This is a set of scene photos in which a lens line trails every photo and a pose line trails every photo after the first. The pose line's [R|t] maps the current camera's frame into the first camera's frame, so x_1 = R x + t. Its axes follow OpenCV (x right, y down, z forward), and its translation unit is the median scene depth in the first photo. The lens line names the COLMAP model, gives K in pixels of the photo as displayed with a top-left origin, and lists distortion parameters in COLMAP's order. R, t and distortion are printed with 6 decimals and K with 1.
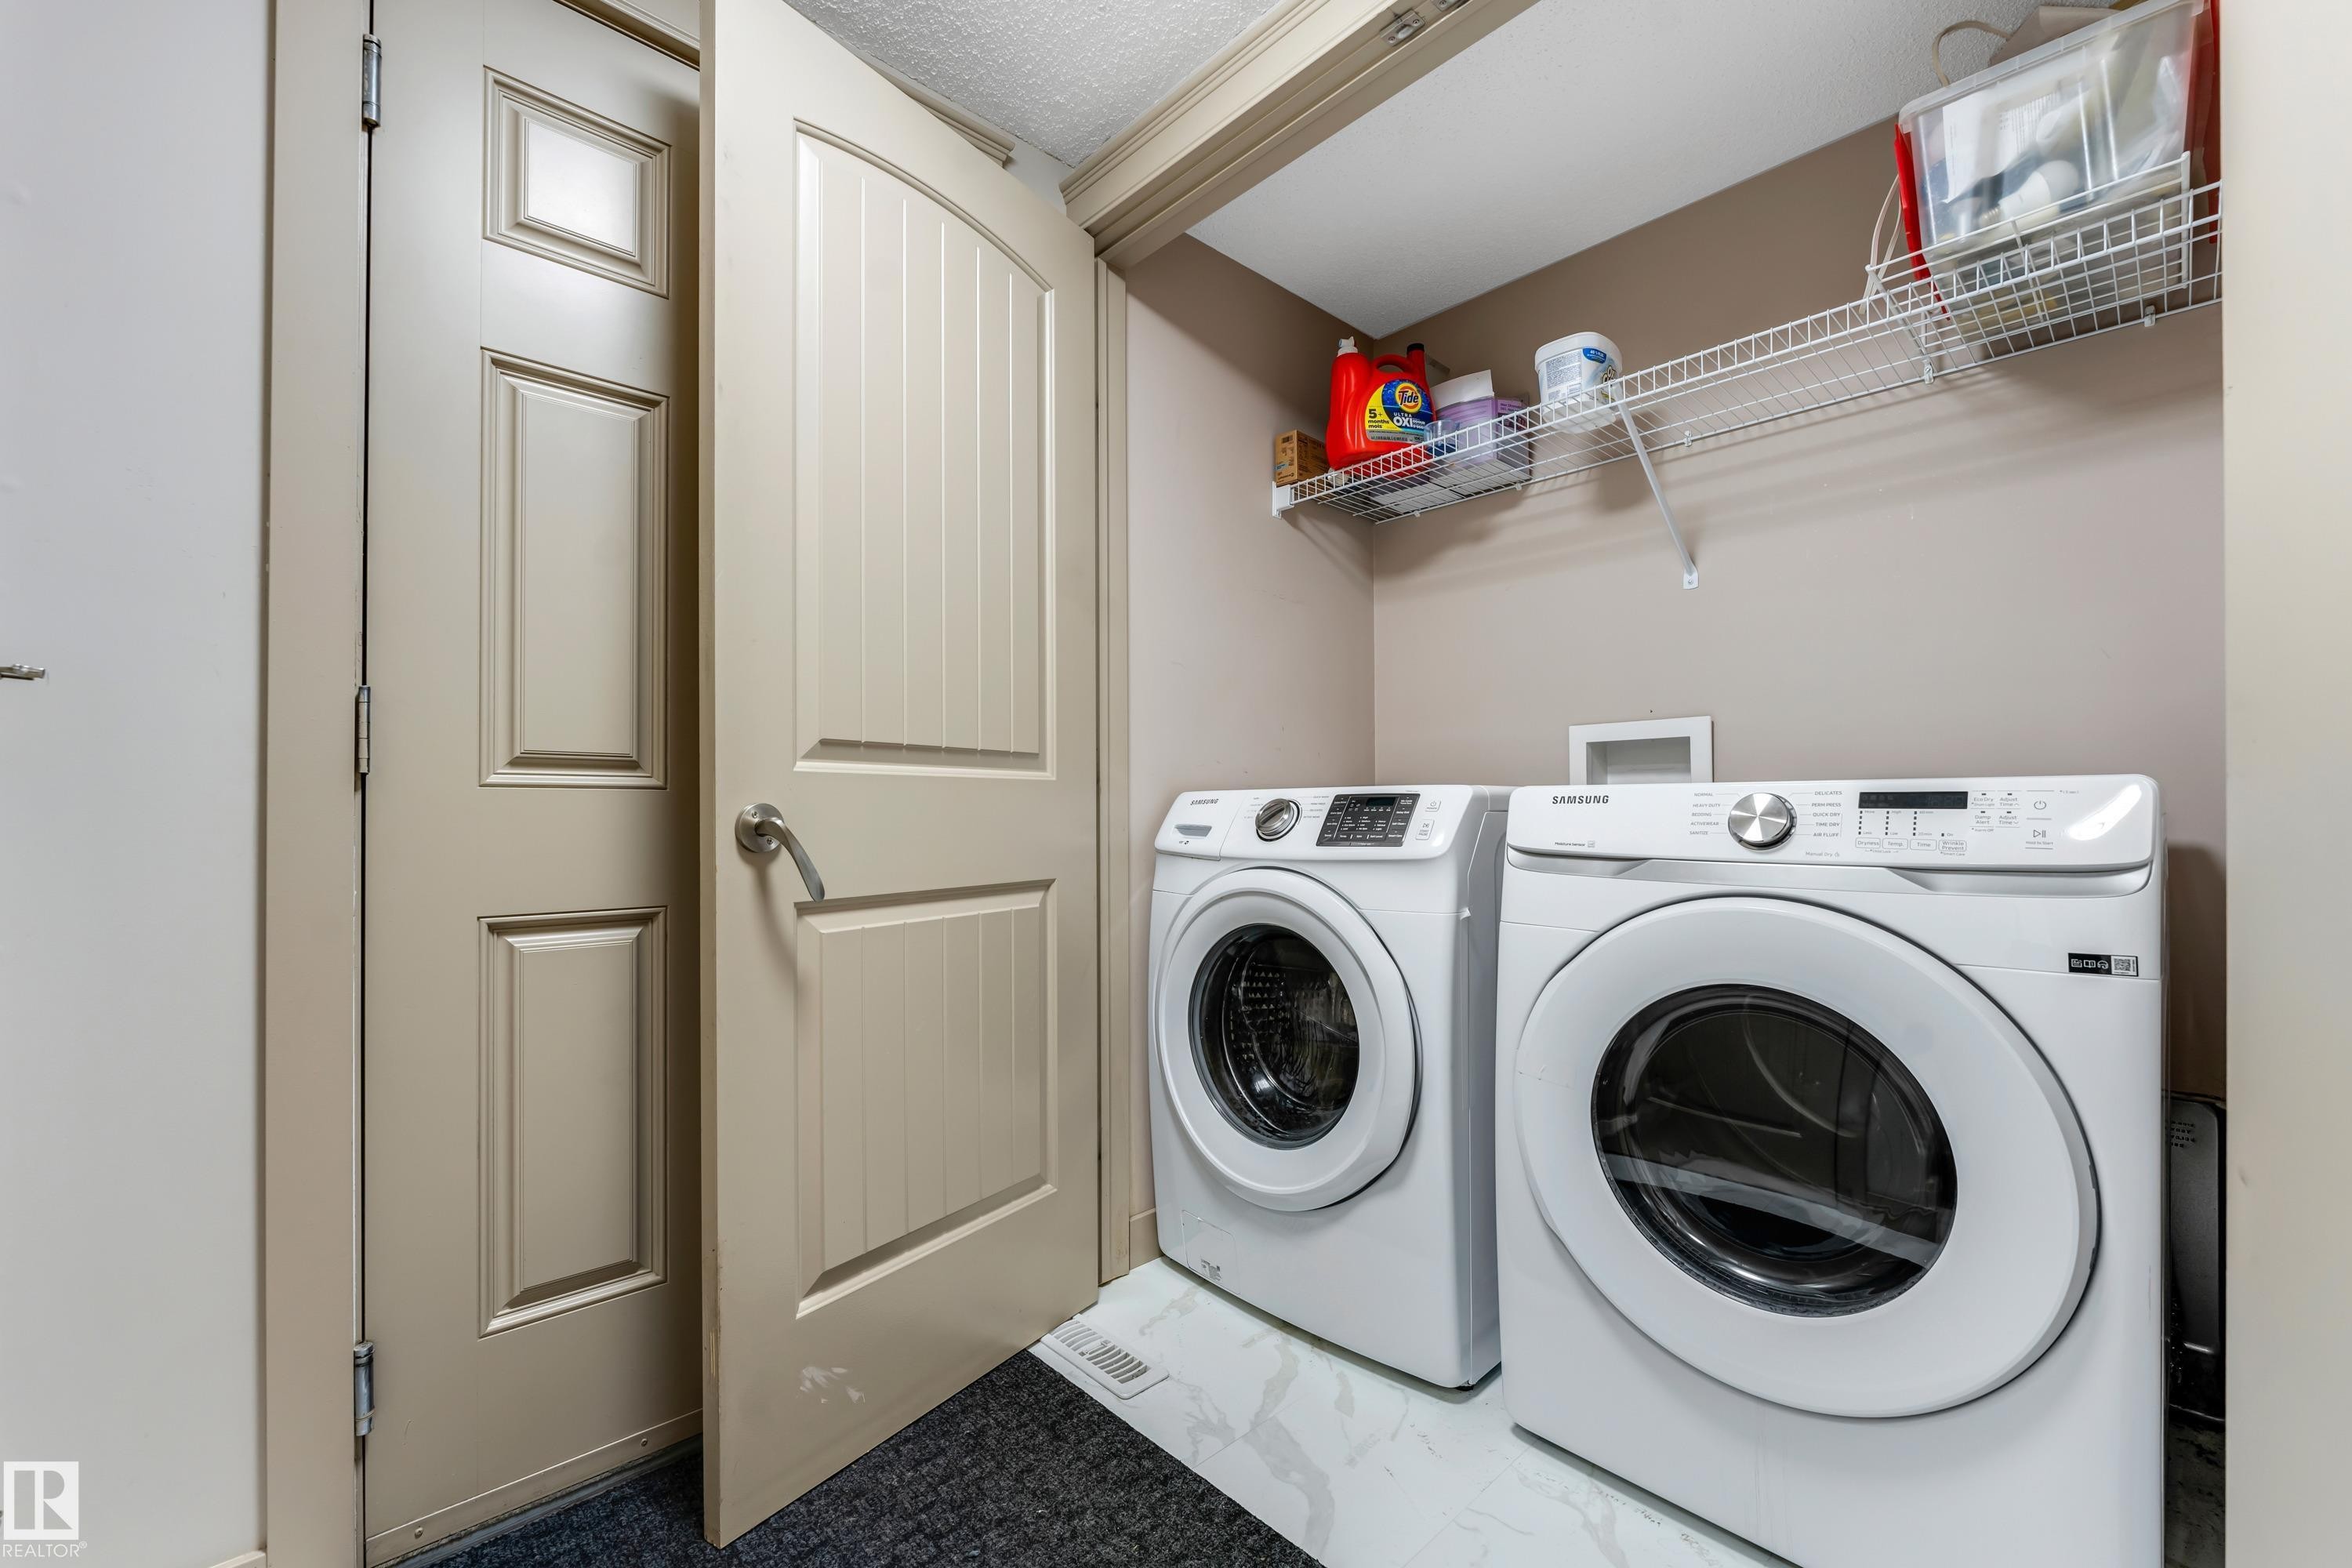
lens RADIAL K [[957.1, 0, 1161.1], [0, 957.1, 812.0], [0, 0, 1]] dist [-0.009052, 0.000293]
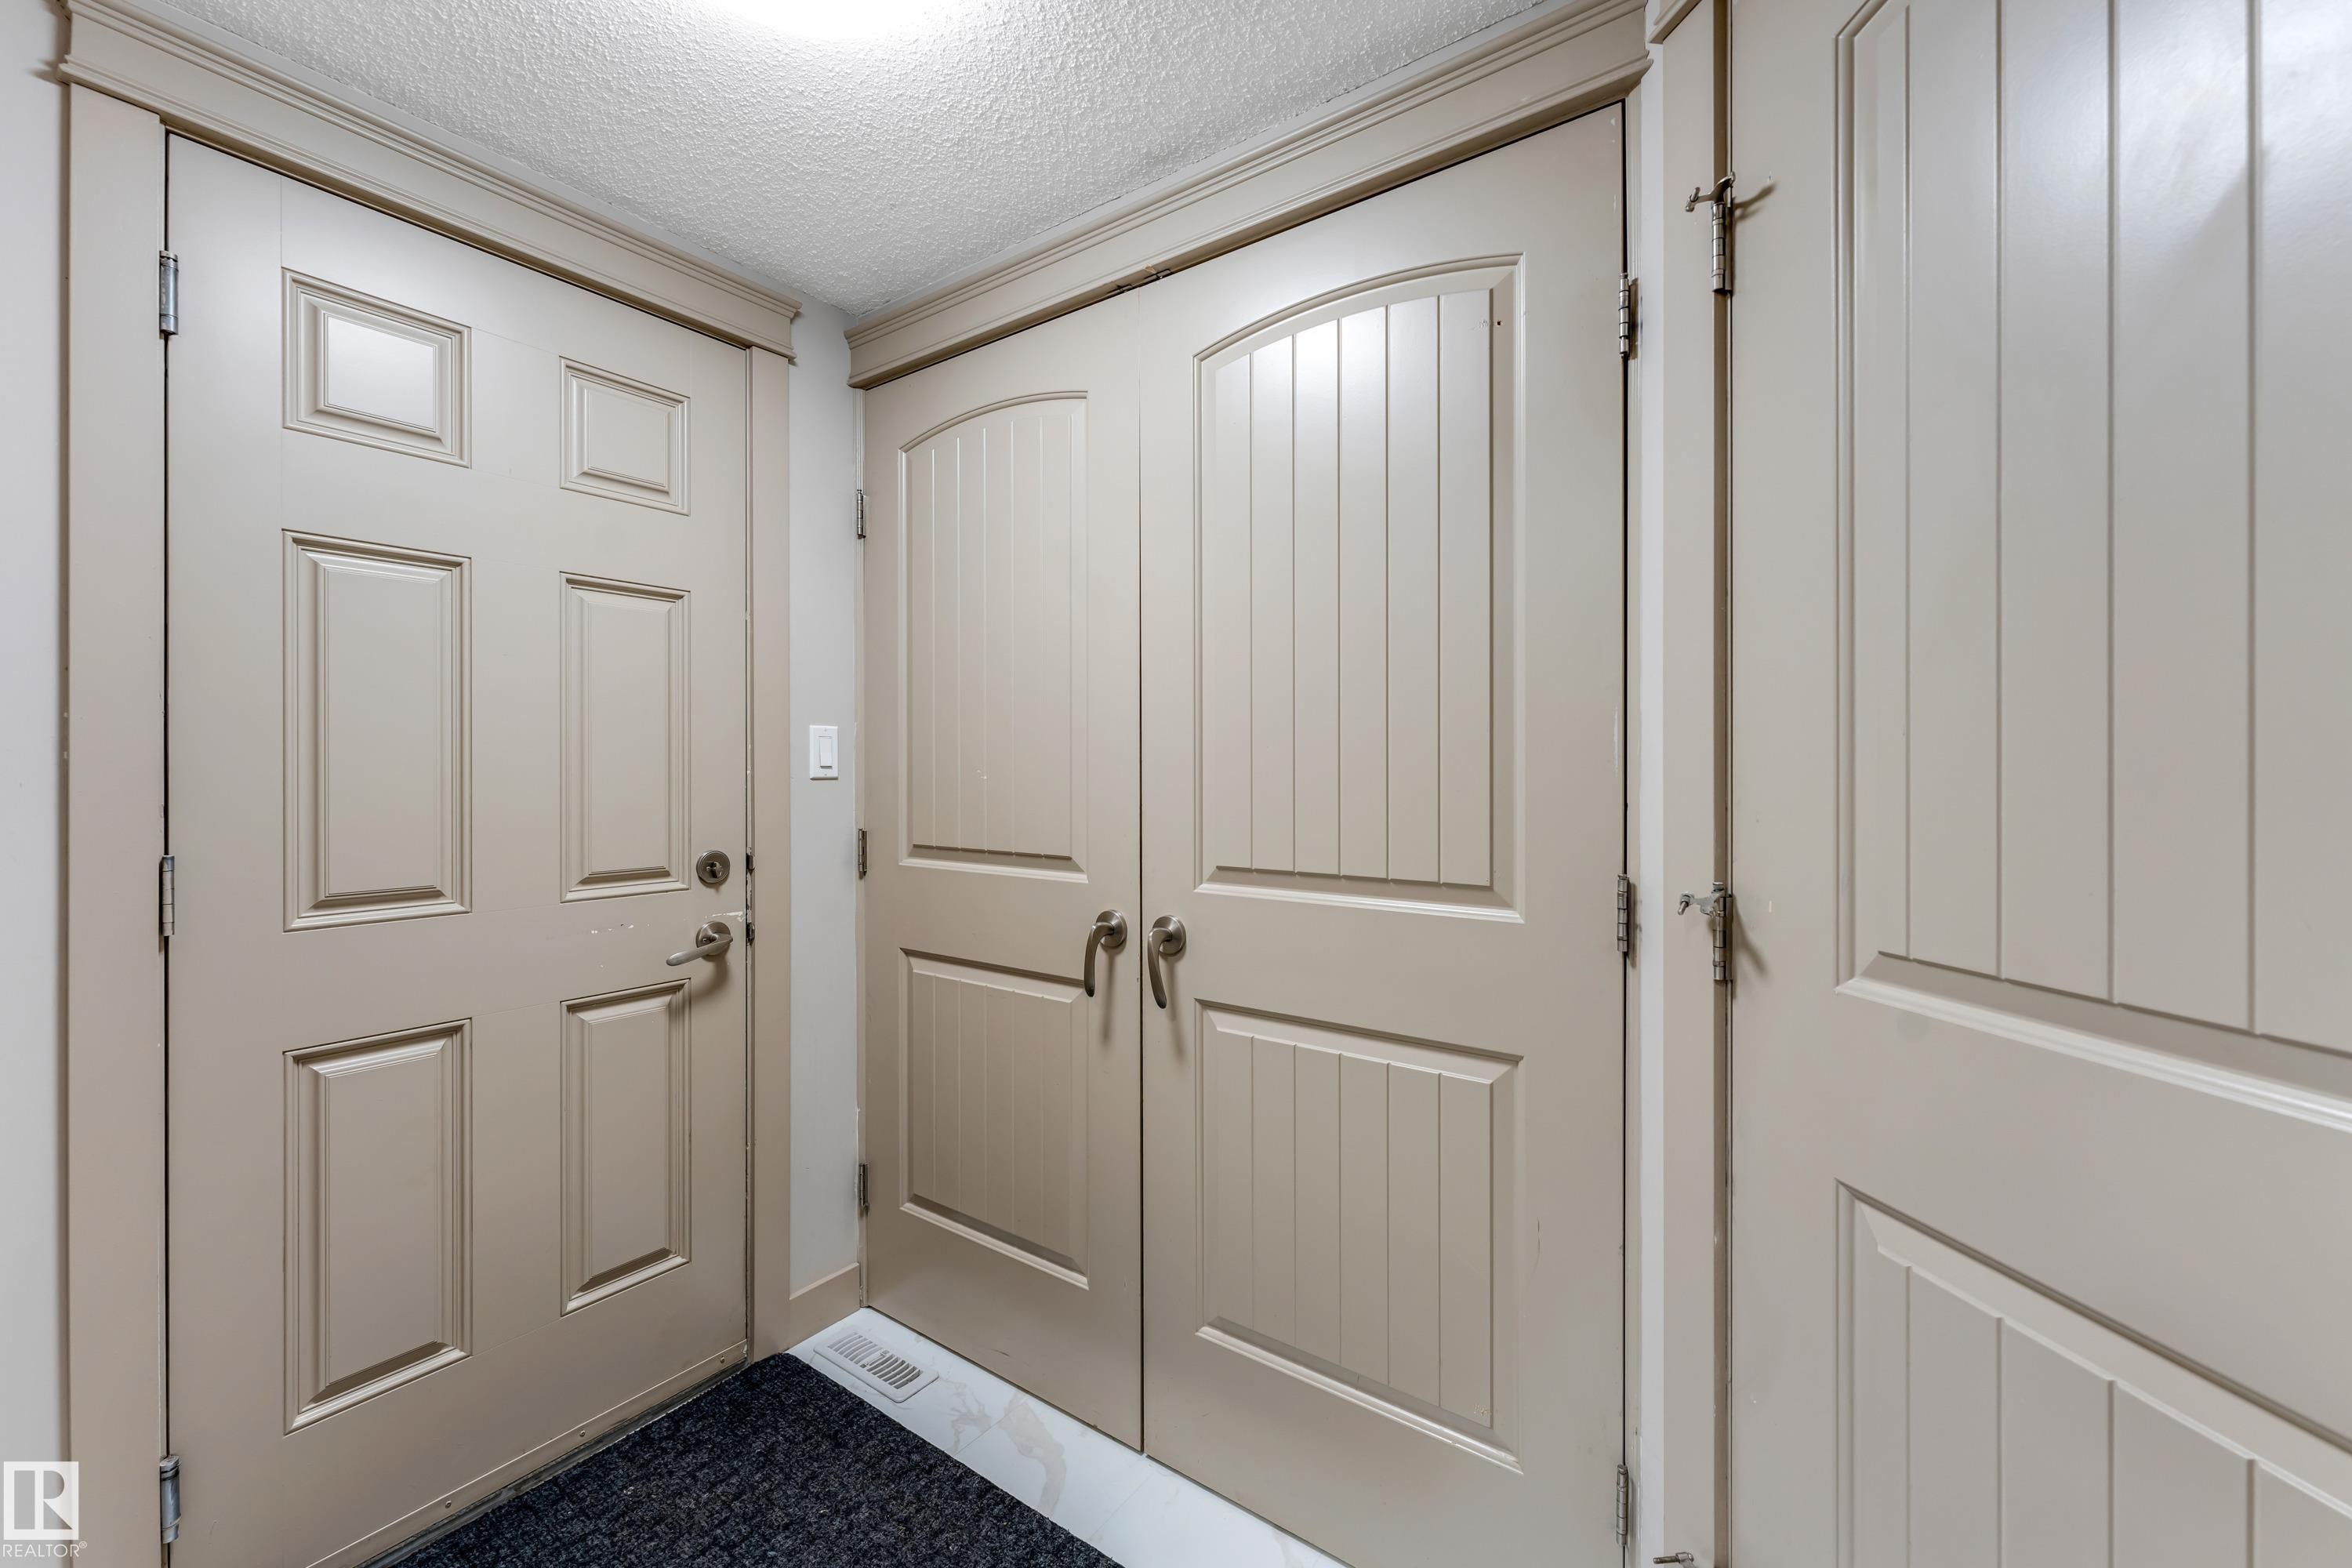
lens RADIAL K [[942.8, 0, 1155.2], [0, 942.8, 775.5], [0, 0, 1]] dist [0.000355, -0.000294]
pose [[0.980415, 0.000406, 0.196943, 0.051812], [-0.001703, 0.999978, 0.006418, -0.209450], [-0.196936, -0.006628, 0.980394, -0.251892]]
